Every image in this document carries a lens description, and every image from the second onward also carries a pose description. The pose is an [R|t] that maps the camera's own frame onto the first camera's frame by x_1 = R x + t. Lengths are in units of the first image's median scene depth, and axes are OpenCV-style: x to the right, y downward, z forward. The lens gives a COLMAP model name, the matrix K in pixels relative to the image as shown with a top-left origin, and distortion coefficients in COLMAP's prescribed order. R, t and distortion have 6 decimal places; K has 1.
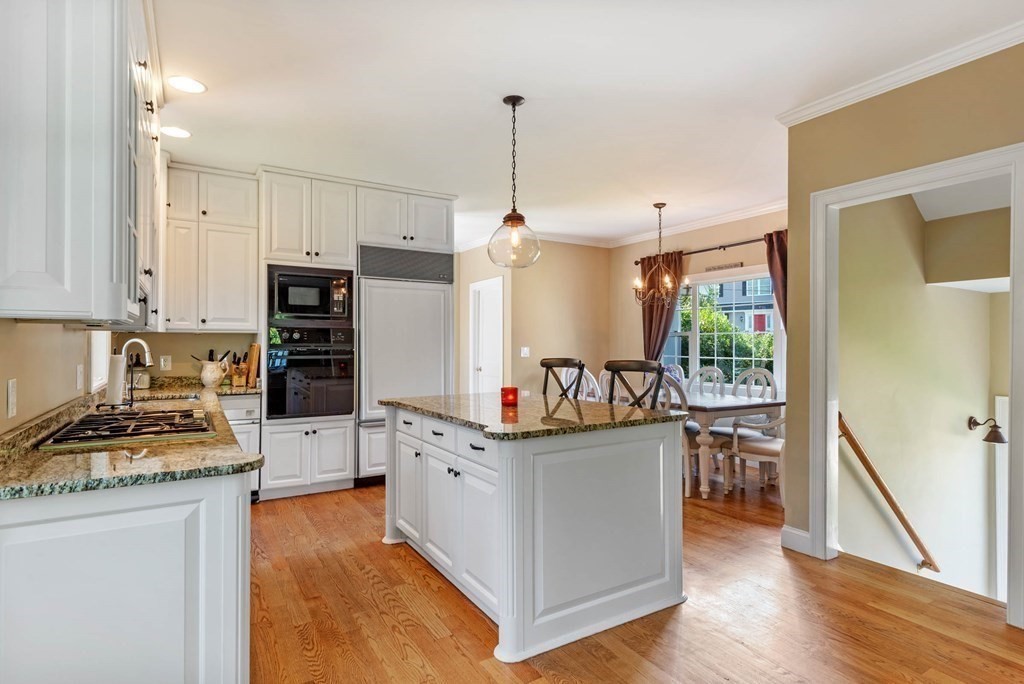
lens RADIAL K [[532.7, 0, 507.4], [0, 532.7, 339.5], [0, 0, 1]] dist [0.018855, -0.000287]
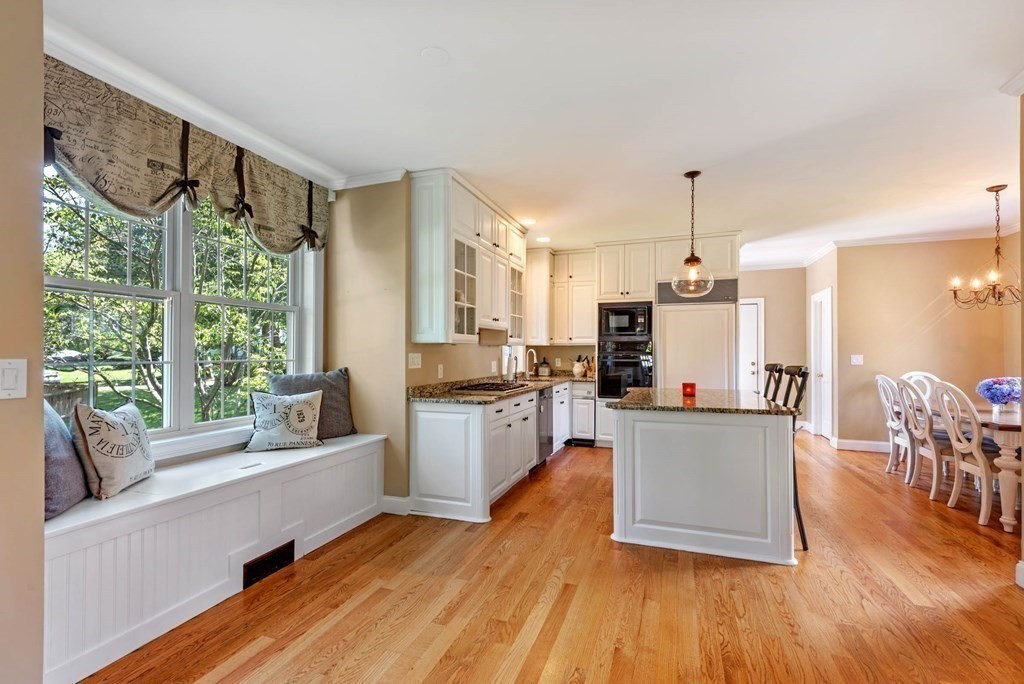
lens RADIAL K [[441.4, 0, 513.5], [0, 441.4, 354.0], [0, 0, 1]] dist [0.001787, 0.000017]
pose [[0.630404, 0.002107, -0.776265, 0.425117], [0.007781, 0.999929, 0.009032, 0.000847], [0.776228, -0.011734, 0.630343, -0.054768]]
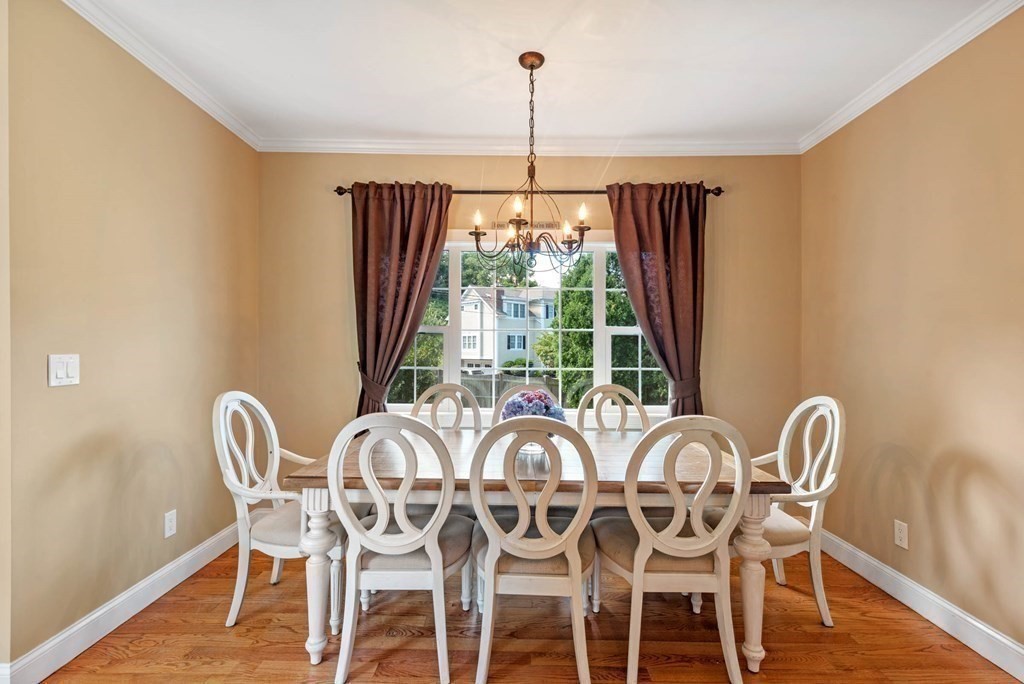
lens RADIAL K [[467.7, 0, 512.0], [0, 467.7, 342.0], [0, 0, 1]] dist [0.016711, 0.000068]
pose [[0.496477, -0.001247, 0.868049, -0.109437], [-0.009055, 0.999937, 0.006616, -0.002931], [-0.868003, -0.011145, 0.496434, 0.981556]]
